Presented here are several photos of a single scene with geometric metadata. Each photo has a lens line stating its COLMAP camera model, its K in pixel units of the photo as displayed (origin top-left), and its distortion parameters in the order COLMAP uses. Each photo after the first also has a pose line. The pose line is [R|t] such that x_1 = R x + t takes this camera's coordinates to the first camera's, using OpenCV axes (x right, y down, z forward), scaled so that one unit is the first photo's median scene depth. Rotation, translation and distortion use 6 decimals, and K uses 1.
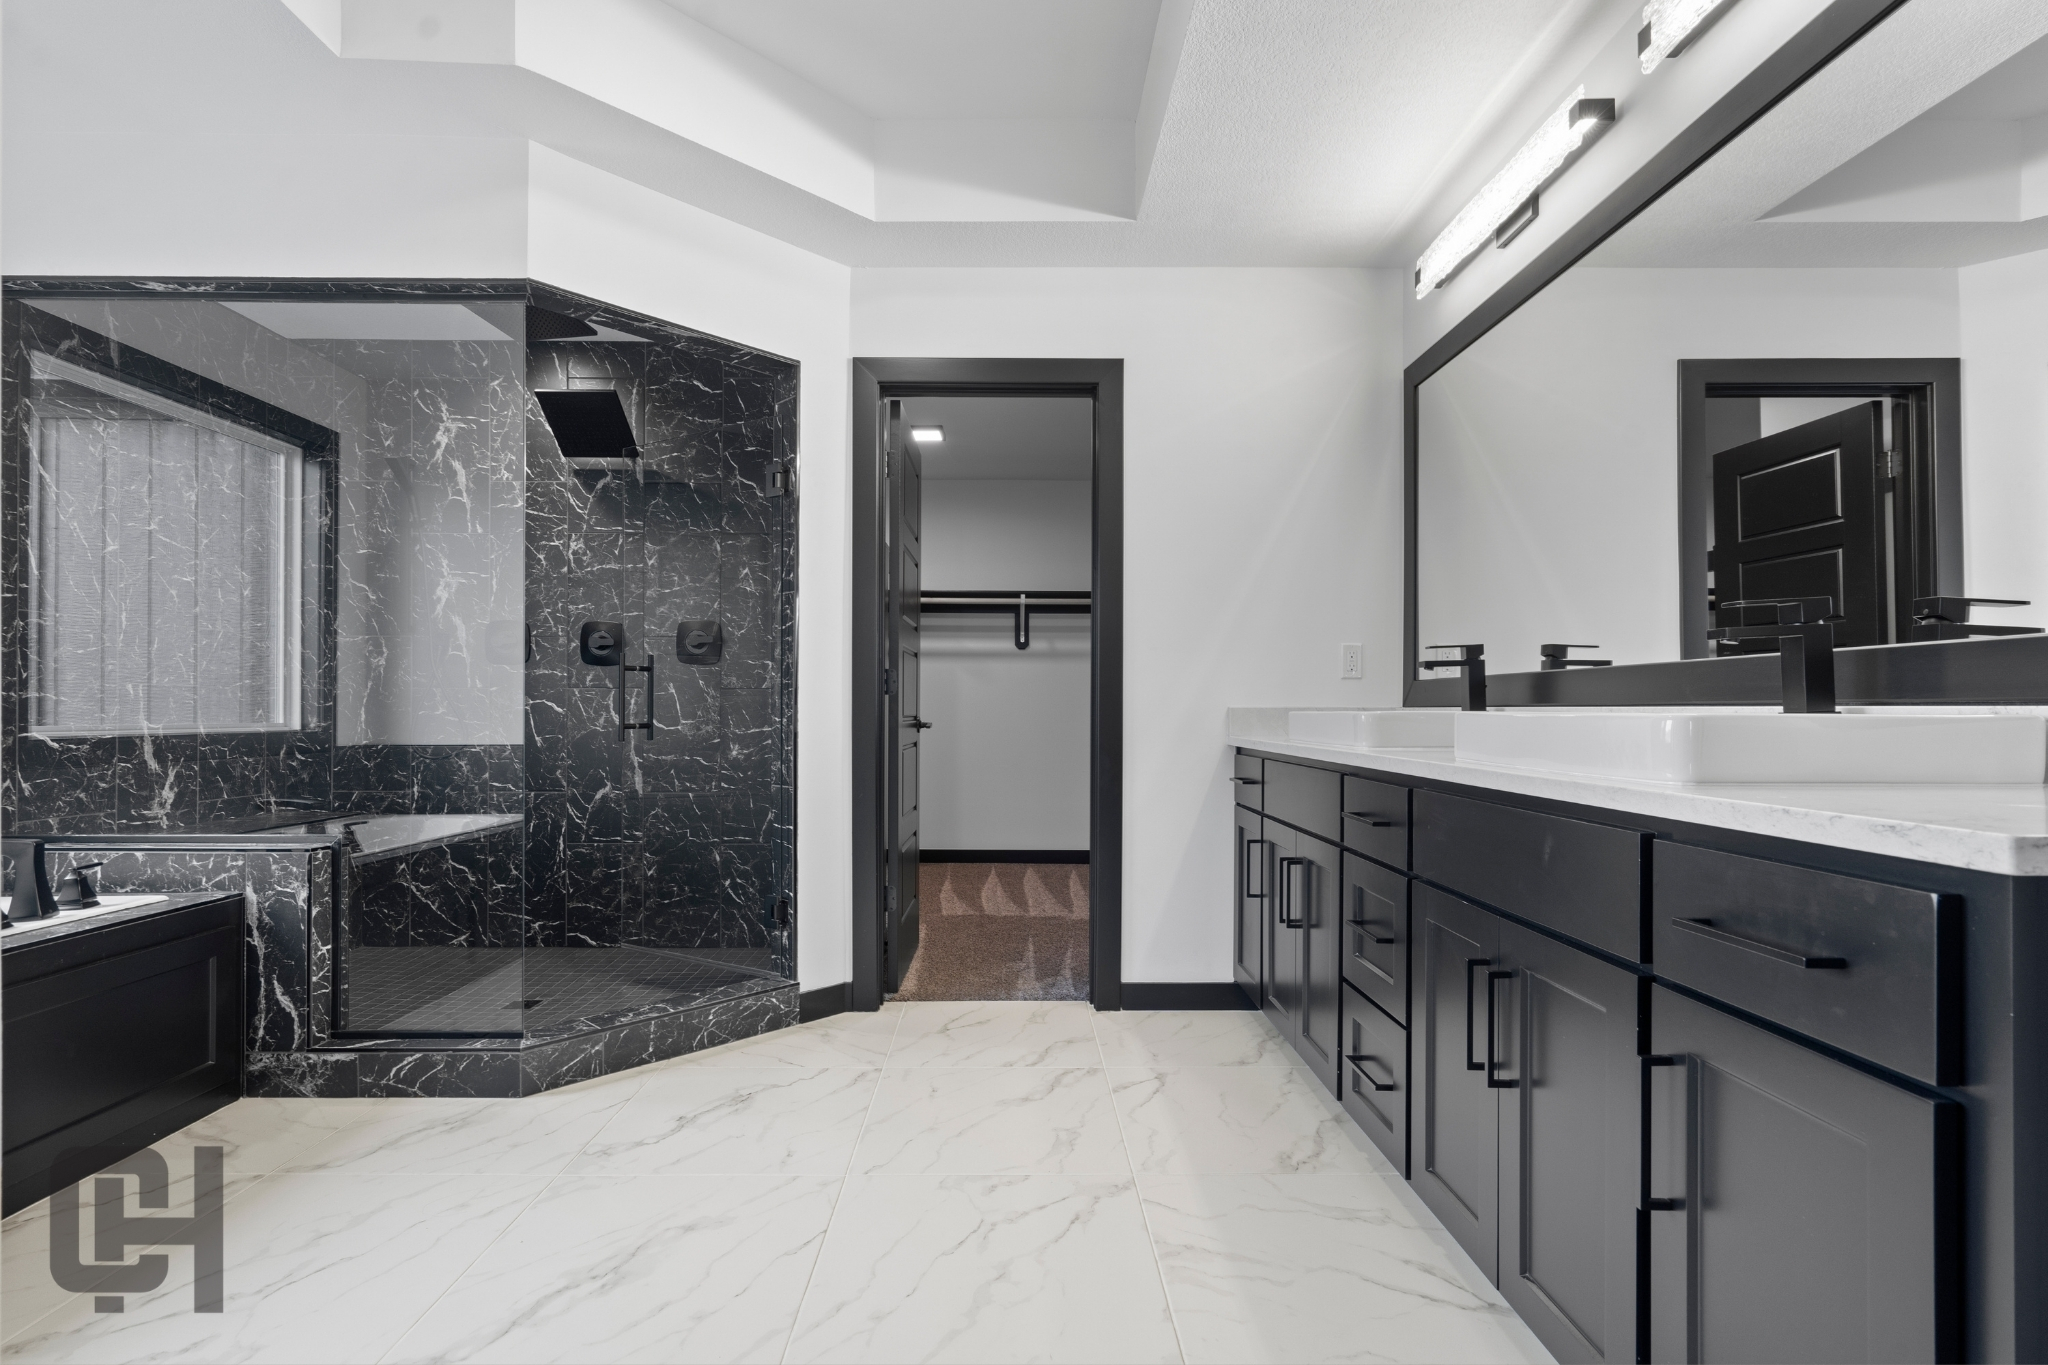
lens RADIAL K [[1011.0, 0, 1022.0], [0, 1011.0, 697.0], [0, 0, 1]] dist [-0.000435, 0.003237]
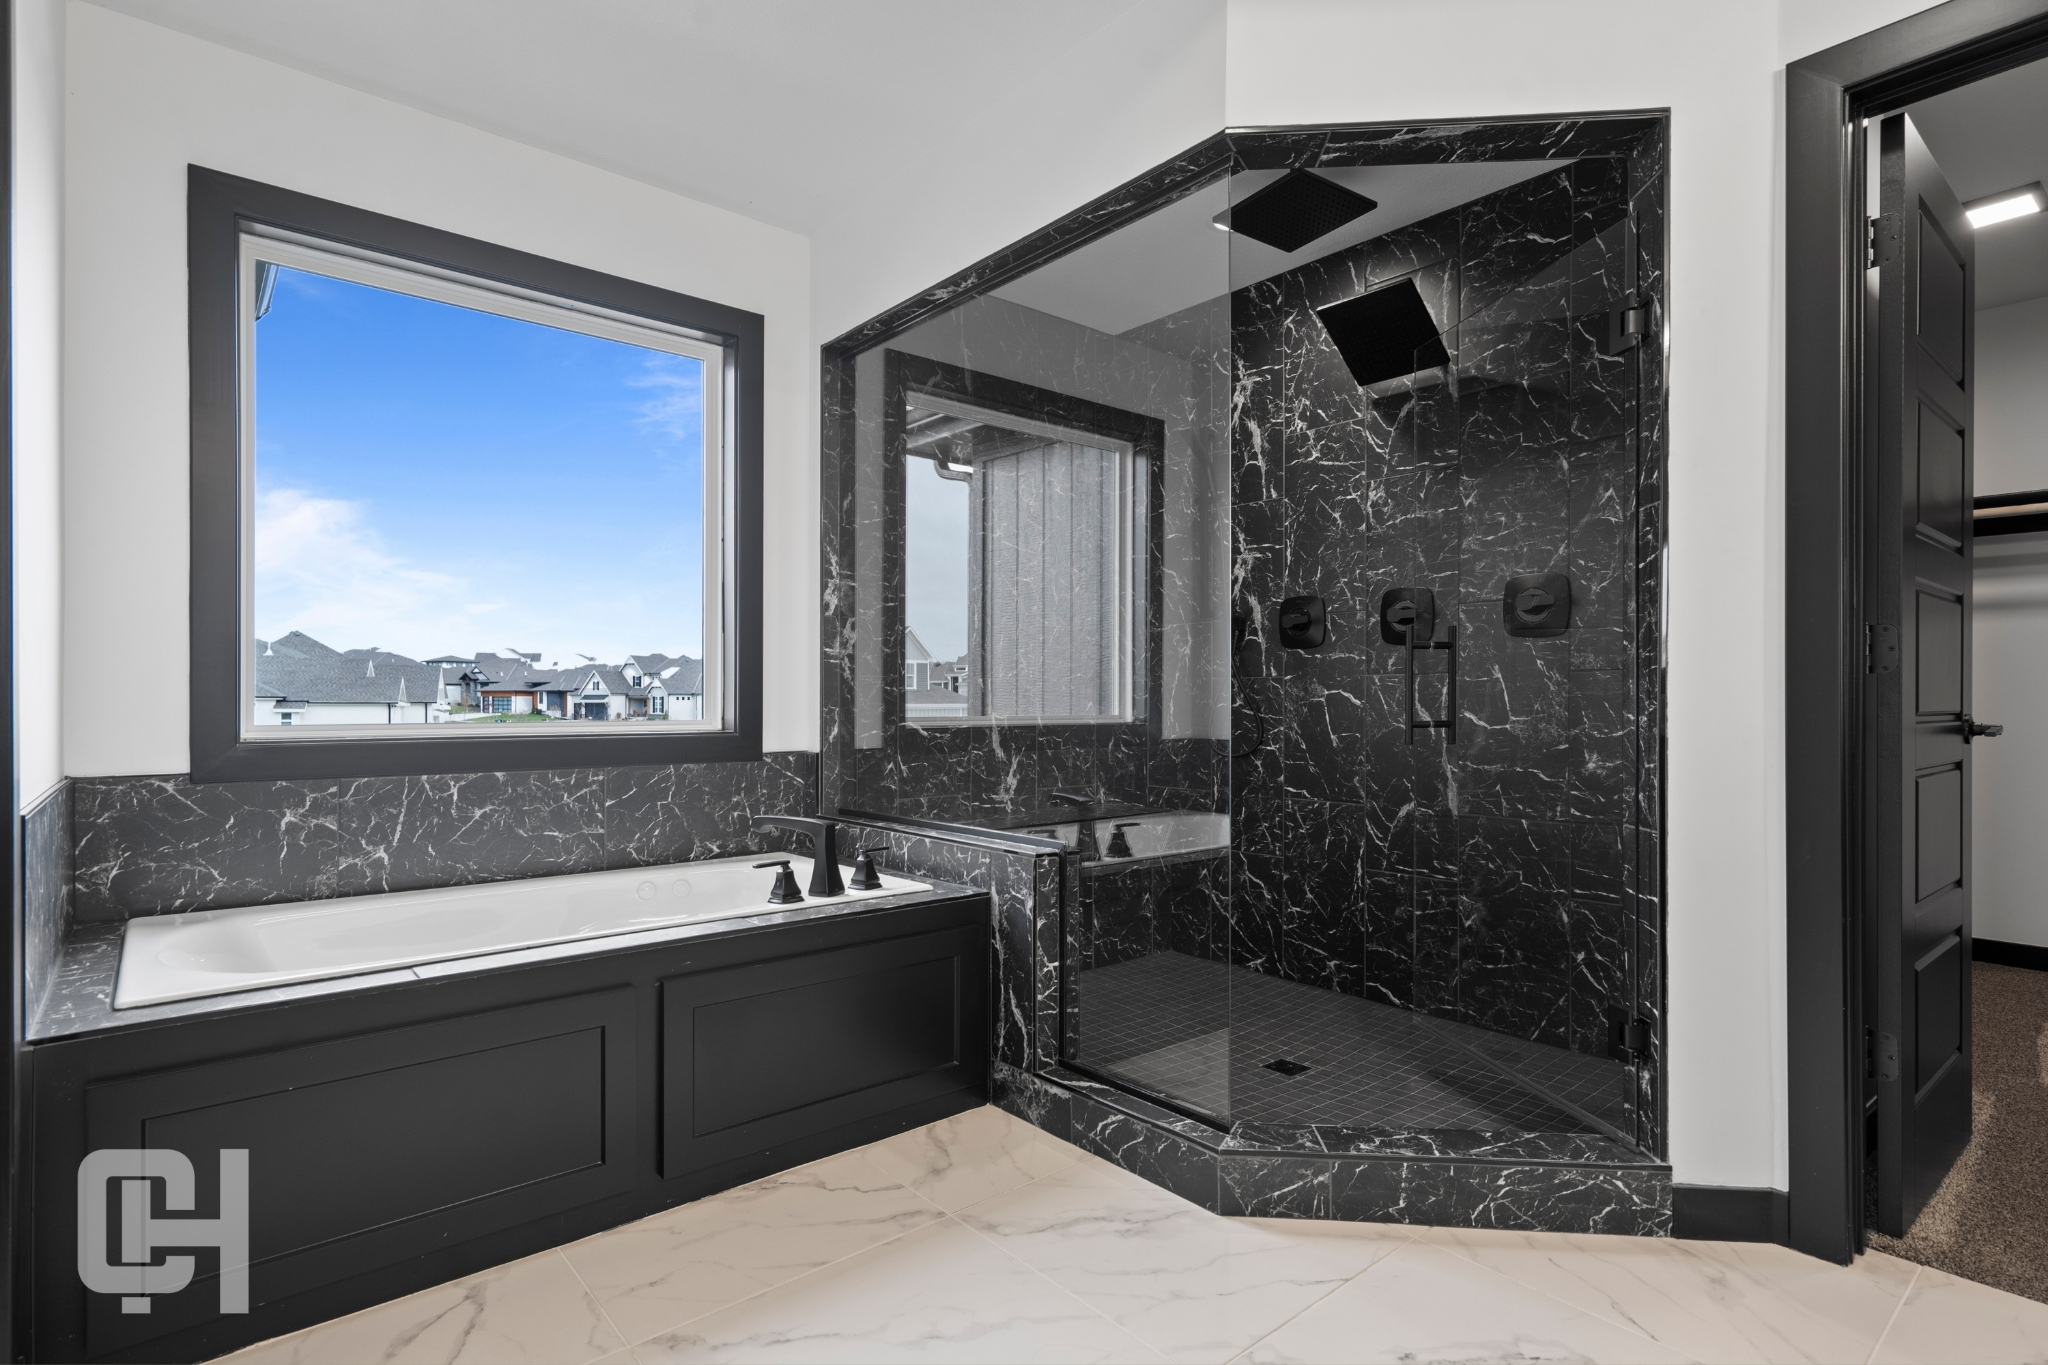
lens RADIAL K [[1011.0, 0, 1019.7], [0, 1011.0, 700.3], [0, 0, 1]] dist [-0.000435, 0.003237]
pose [[0.630758, -0.002795, -0.775975, -0.002158], [0.010609, 0.999931, 0.005022, 0.005017], [0.775907, -0.011400, 0.630744, 0.322779]]
